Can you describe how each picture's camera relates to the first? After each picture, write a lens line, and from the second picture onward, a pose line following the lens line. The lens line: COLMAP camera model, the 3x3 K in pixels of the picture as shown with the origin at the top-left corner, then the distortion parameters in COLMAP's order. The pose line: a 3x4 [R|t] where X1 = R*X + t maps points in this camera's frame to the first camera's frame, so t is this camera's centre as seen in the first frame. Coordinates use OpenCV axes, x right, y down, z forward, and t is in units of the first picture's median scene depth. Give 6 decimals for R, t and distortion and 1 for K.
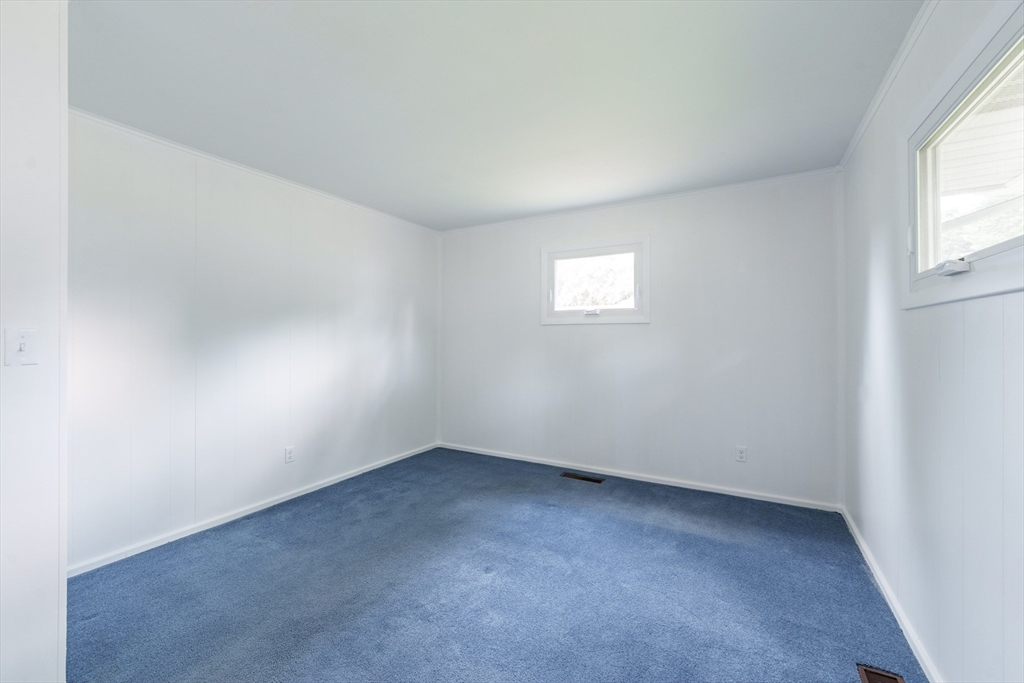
lens RADIAL K [[419.5, 0, 517.0], [0, 419.5, 333.5], [0, 0, 1]] dist [-0.003136, -0.000733]
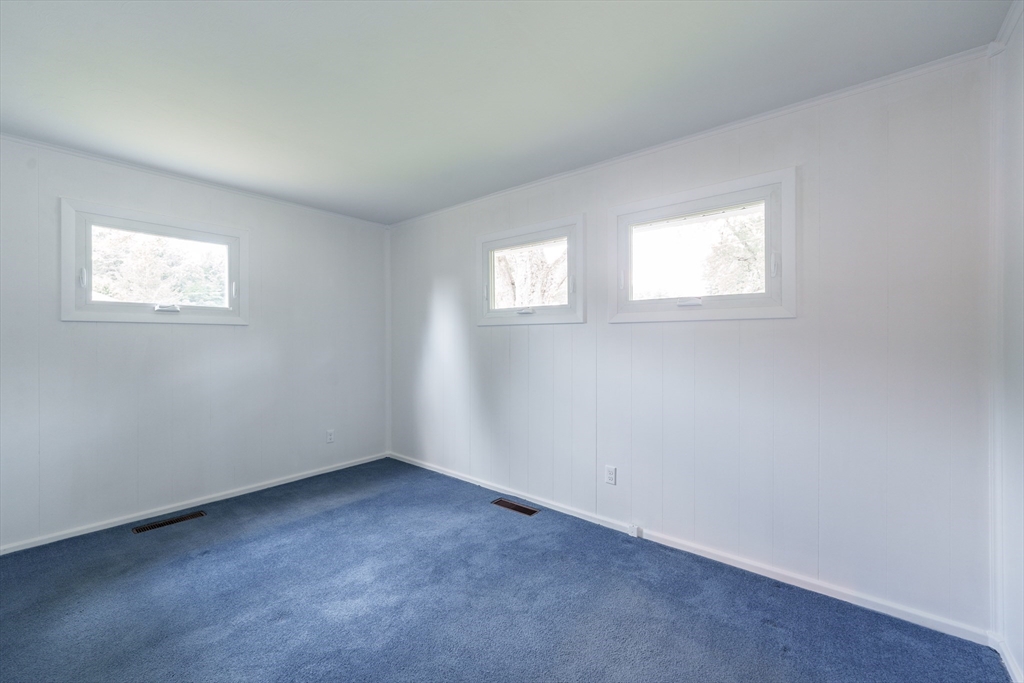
lens RADIAL K [[419.5, 0, 513.3], [0, 419.5, 336.6], [0, 0, 1]] dist [-0.003136, -0.000733]
pose [[0.163131, 0.002753, 0.986601, -0.544129], [-0.007259, 0.999972, -0.001590, -0.001564], [-0.986578, -0.006903, 0.163146, 0.270158]]
